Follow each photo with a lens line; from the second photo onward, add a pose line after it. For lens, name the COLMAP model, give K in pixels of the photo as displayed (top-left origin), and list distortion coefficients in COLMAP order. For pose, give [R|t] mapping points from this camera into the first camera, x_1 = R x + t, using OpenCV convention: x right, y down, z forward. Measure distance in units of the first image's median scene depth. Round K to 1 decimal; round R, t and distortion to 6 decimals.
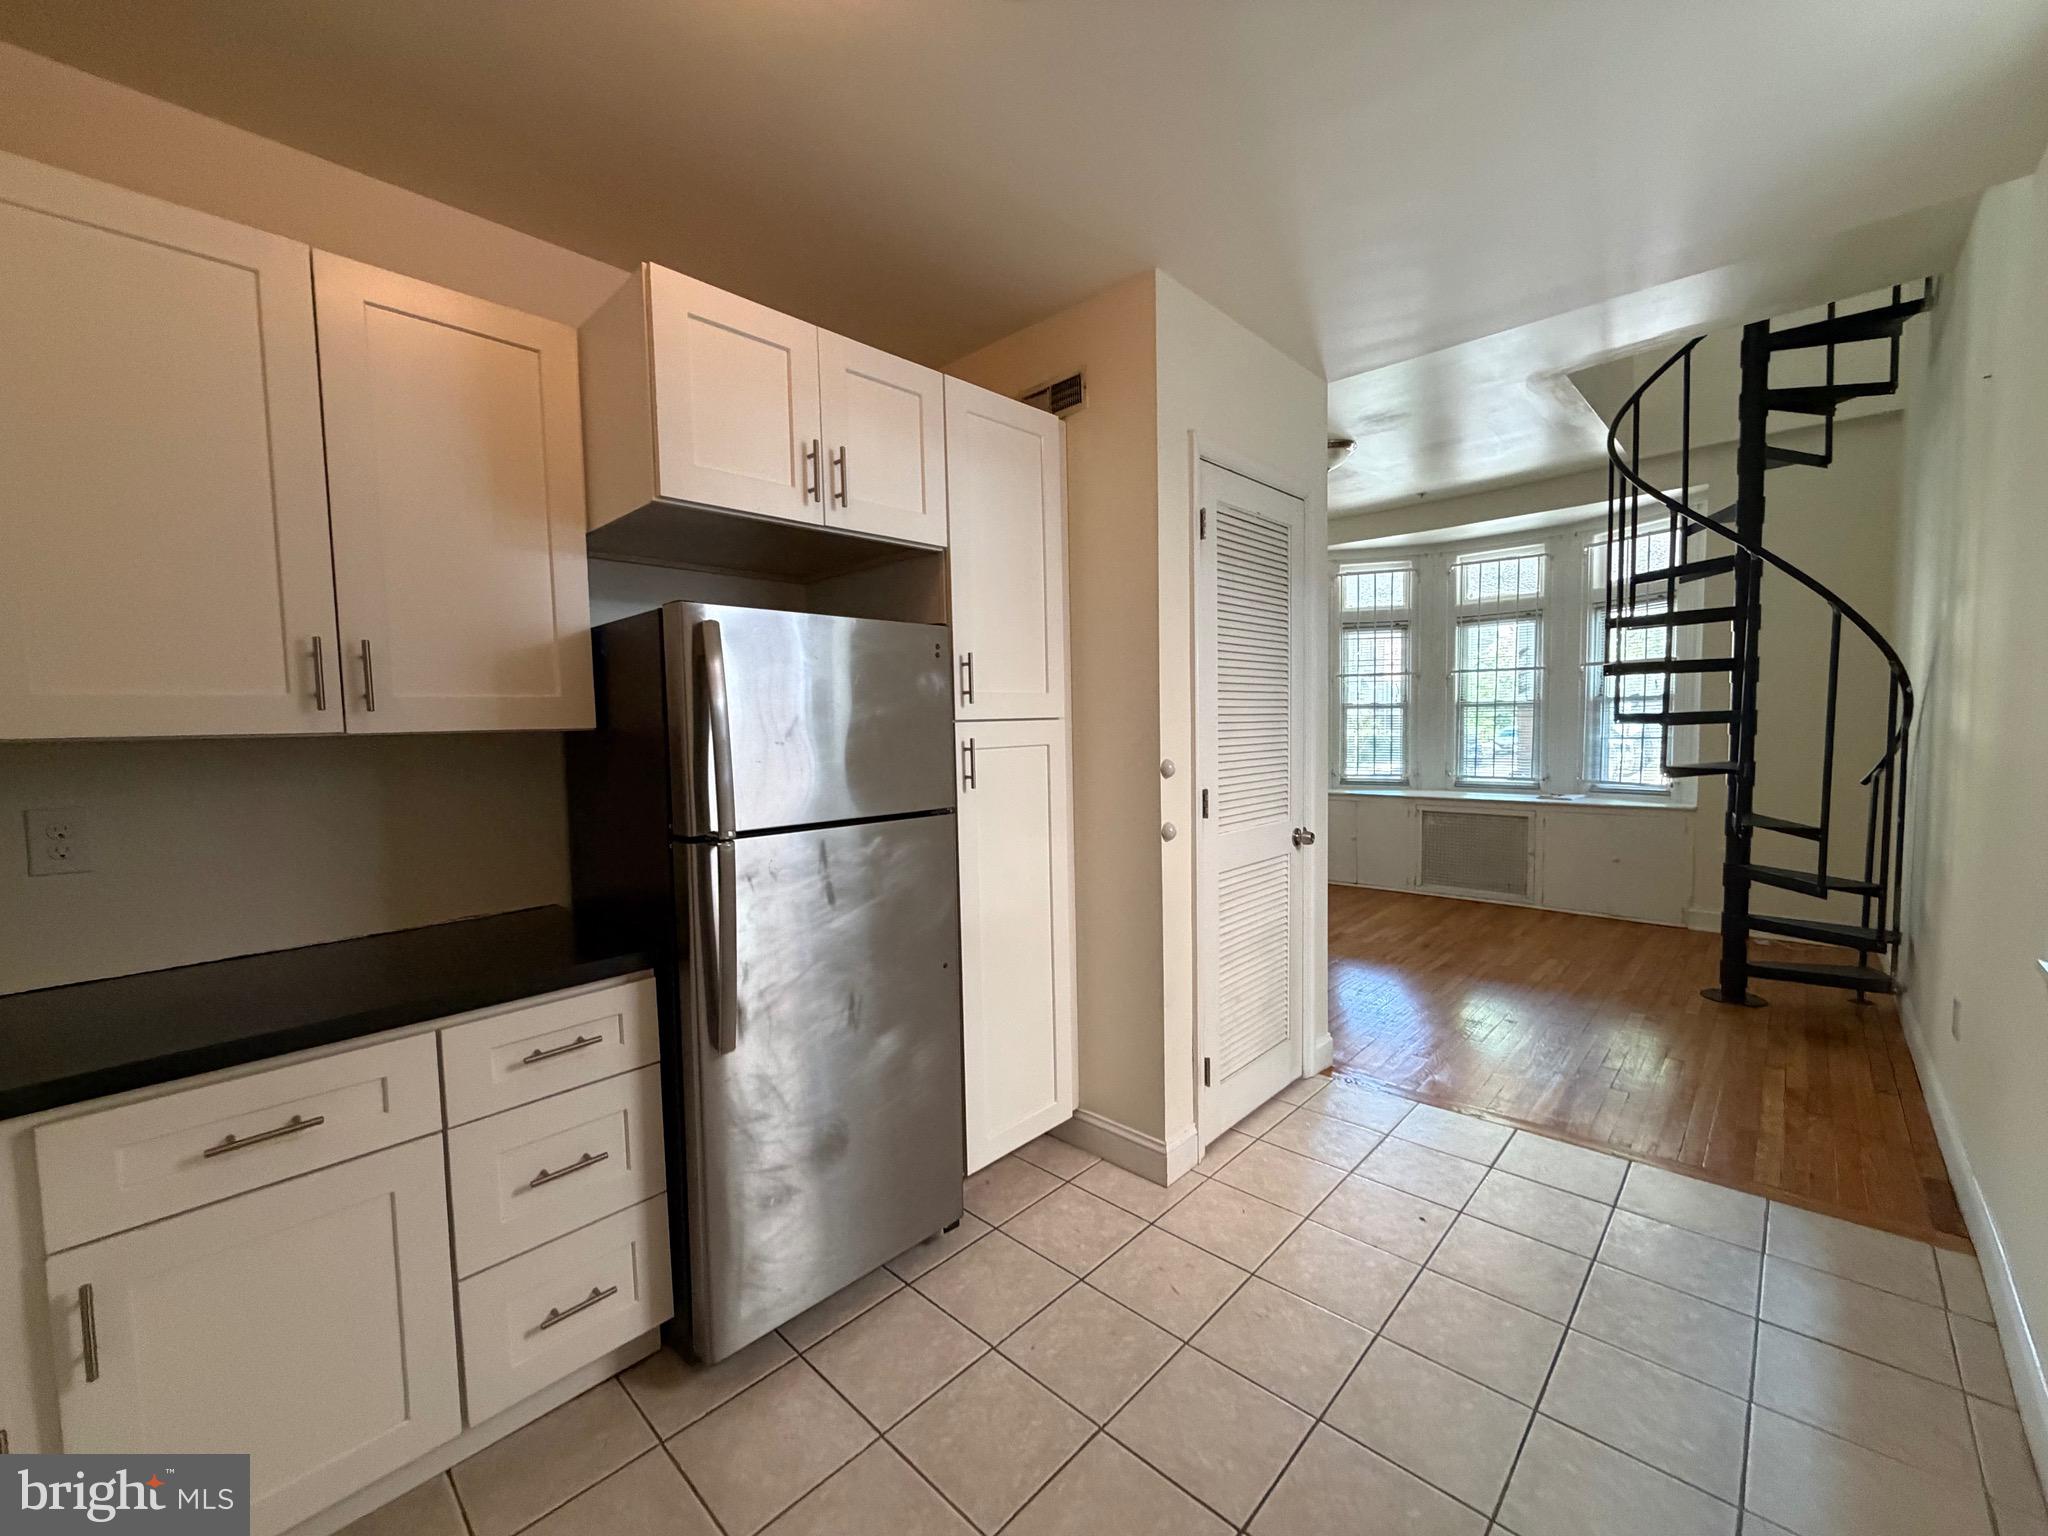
lens RADIAL K [[819.0, 0, 1023.8], [0, 819.0, 768.6], [0, 0, 1]] dist [-0.000748, 0.000609]
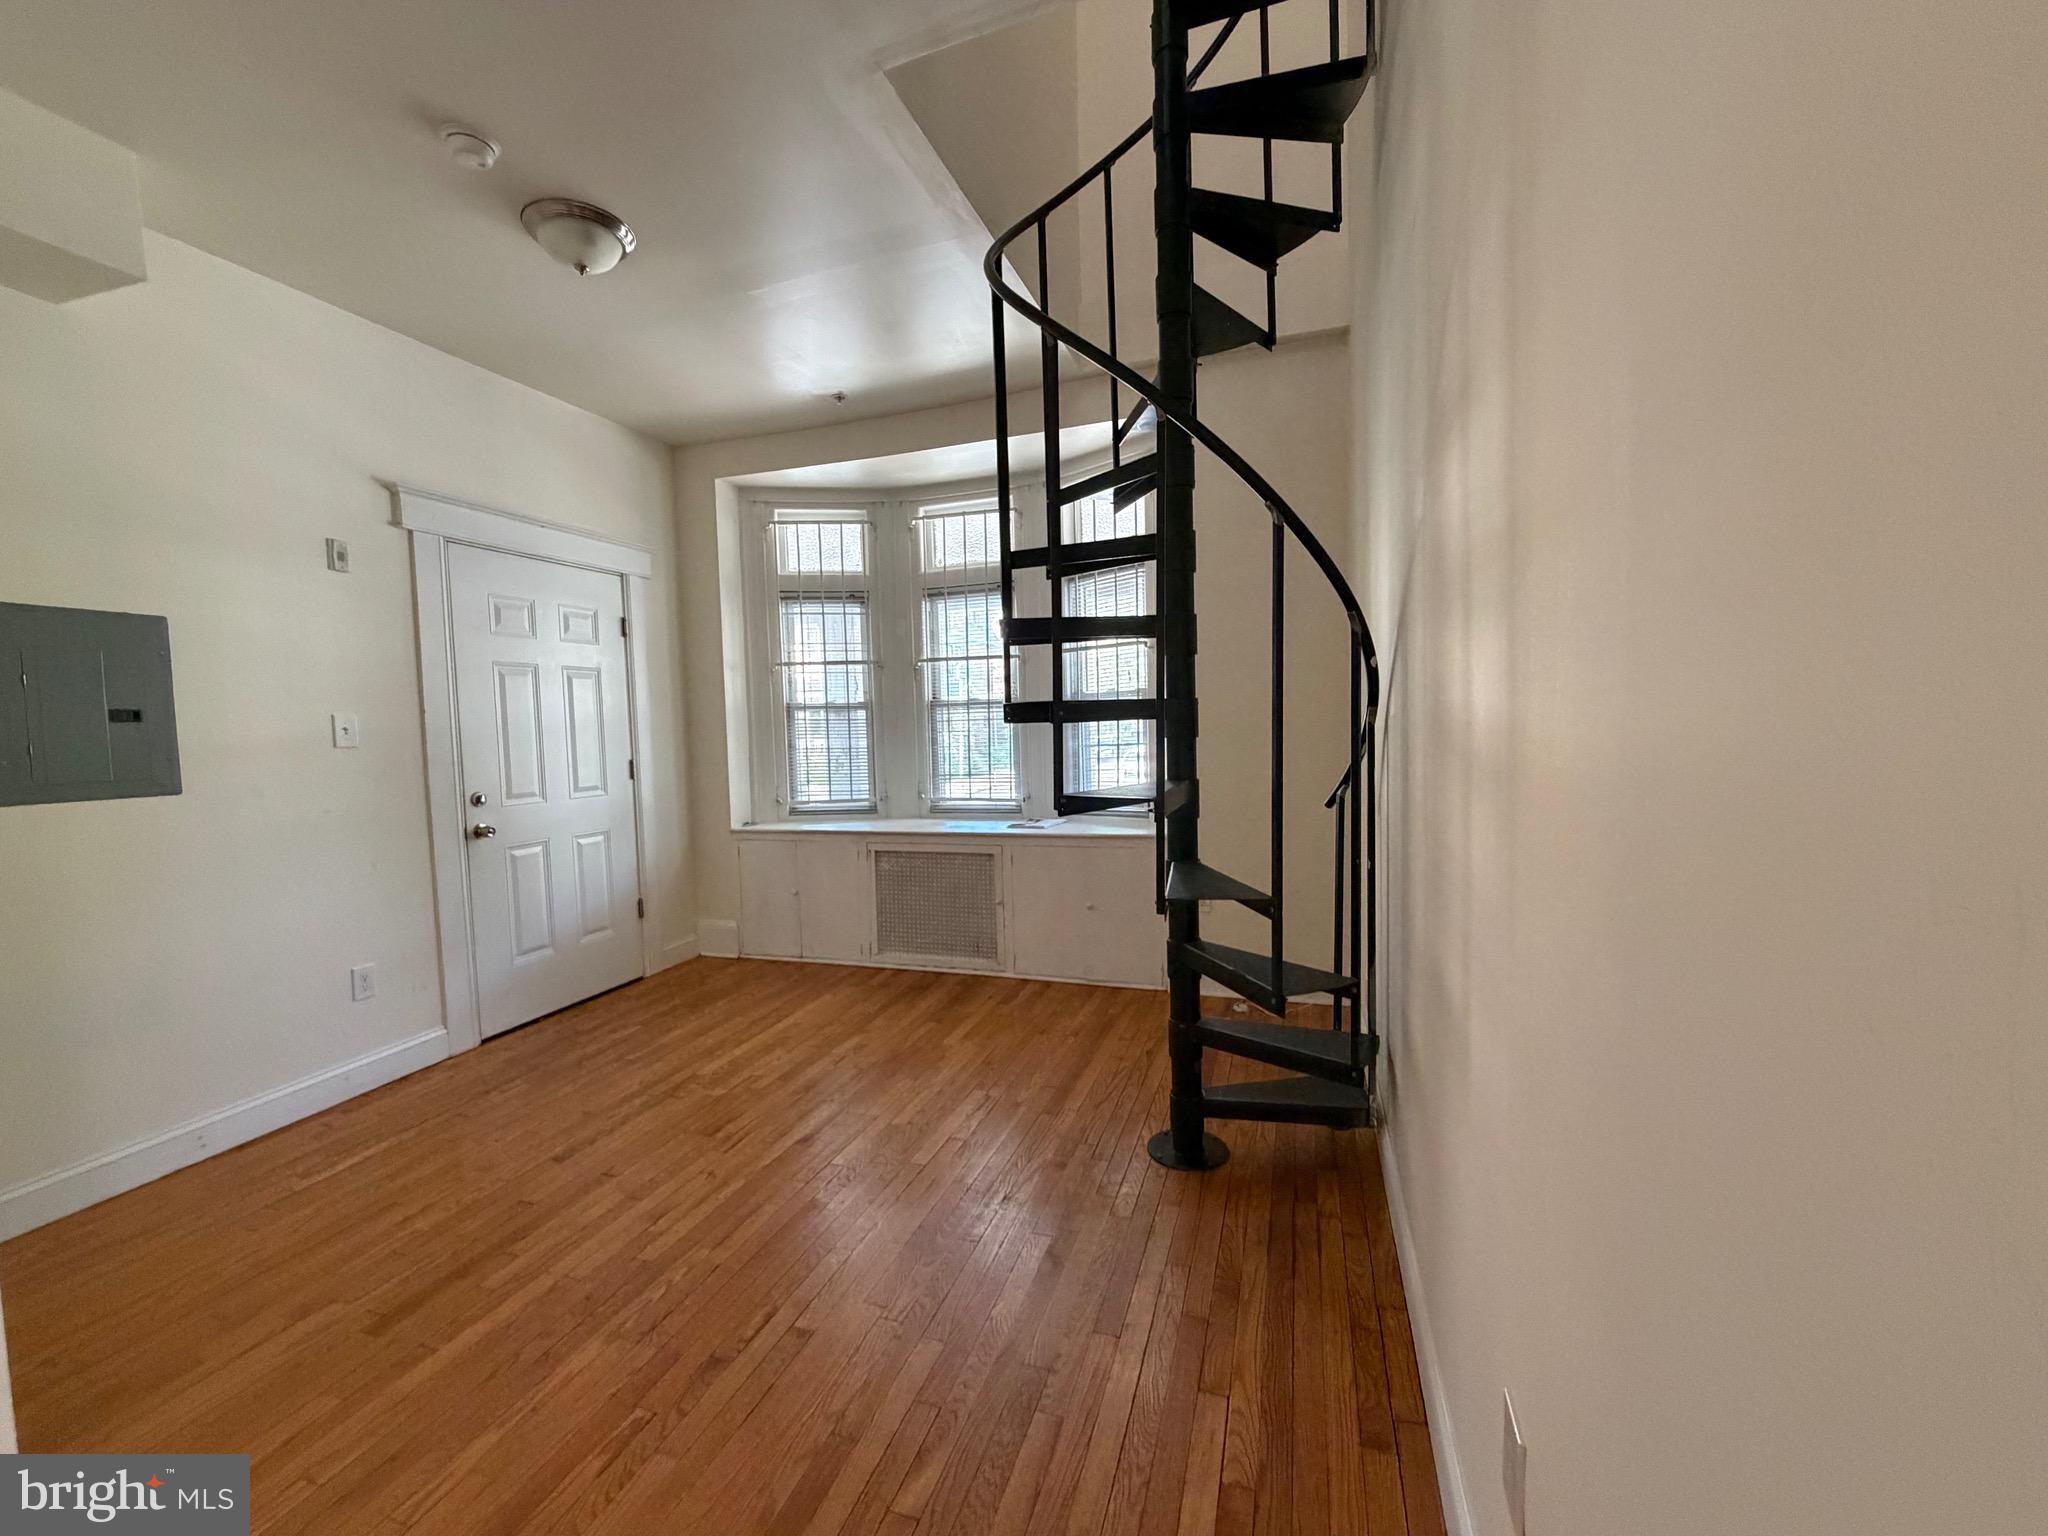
lens RADIAL K [[819.0, 0, 1027.8], [0, 819.0, 771.3], [0, 0, 1]] dist [-0.000748, 0.000609]
pose [[0.906074, -0.031133, 0.421973, 0.518125], [0.036817, 0.999308, -0.005328, -0.016150], [-0.421515, 0.020363, 0.906593, 0.492002]]
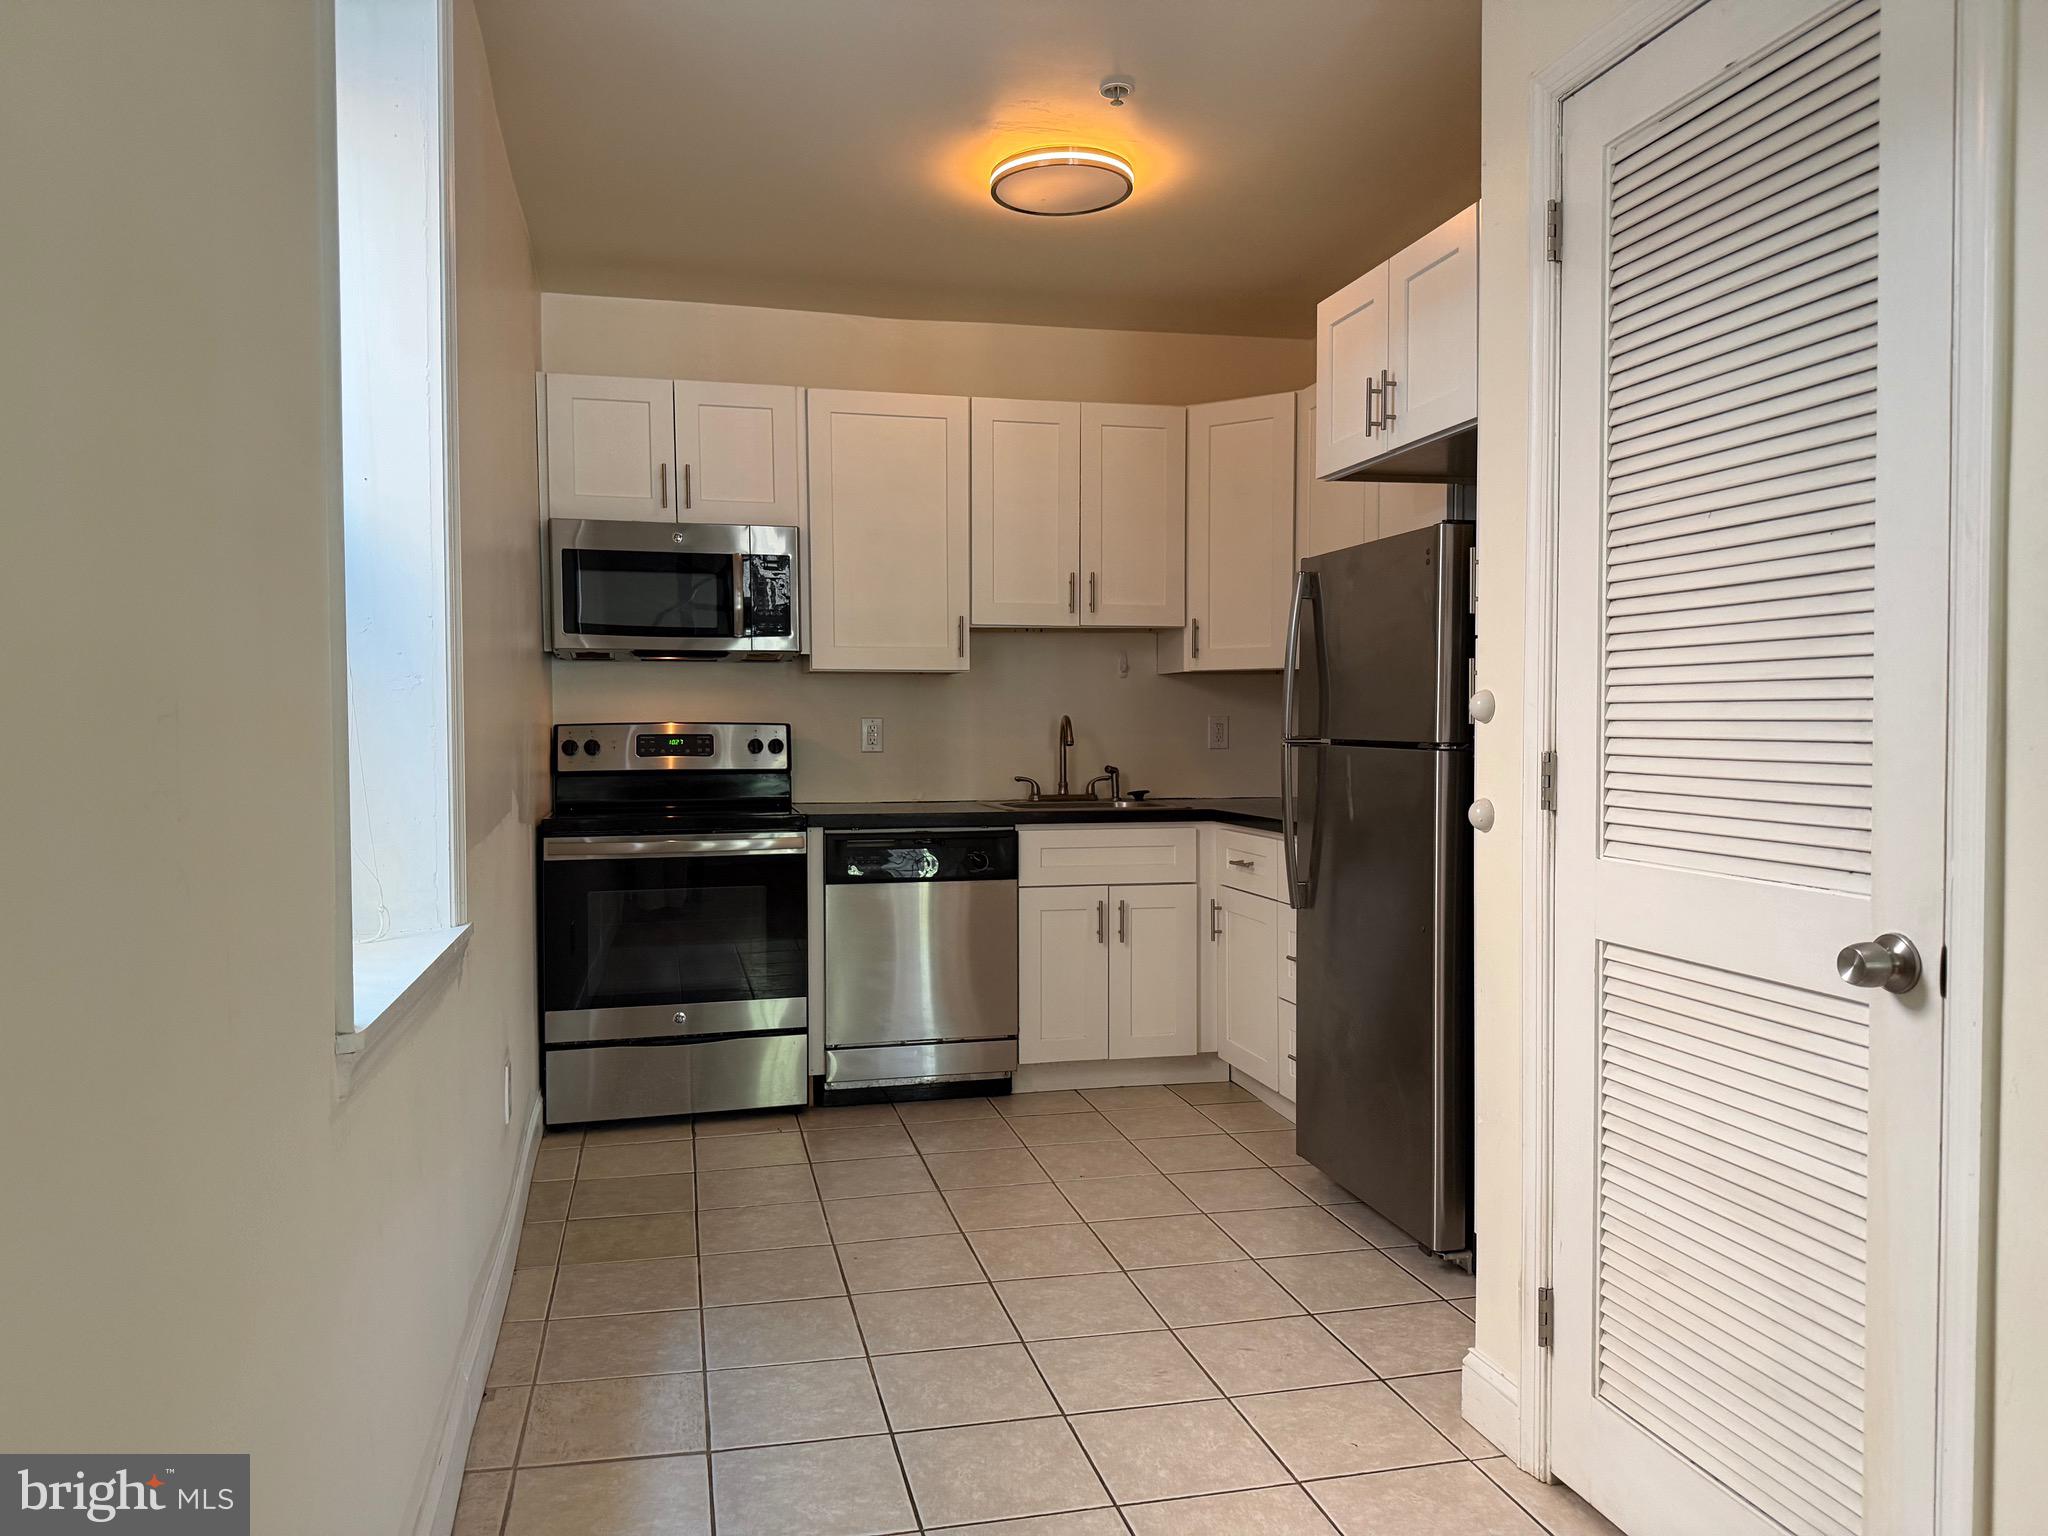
lens RADIAL K [[1444.8, 0, 1020.4], [0, 1444.8, 762.8], [0, 0, 1]] dist [0.064540, -0.096788]
pose [[-0.540253, 0.045412, -0.840277, 0.786820], [-0.035031, 0.996463, 0.076376, -0.017568], [0.840773, 0.070699, -0.536751, 0.821338]]
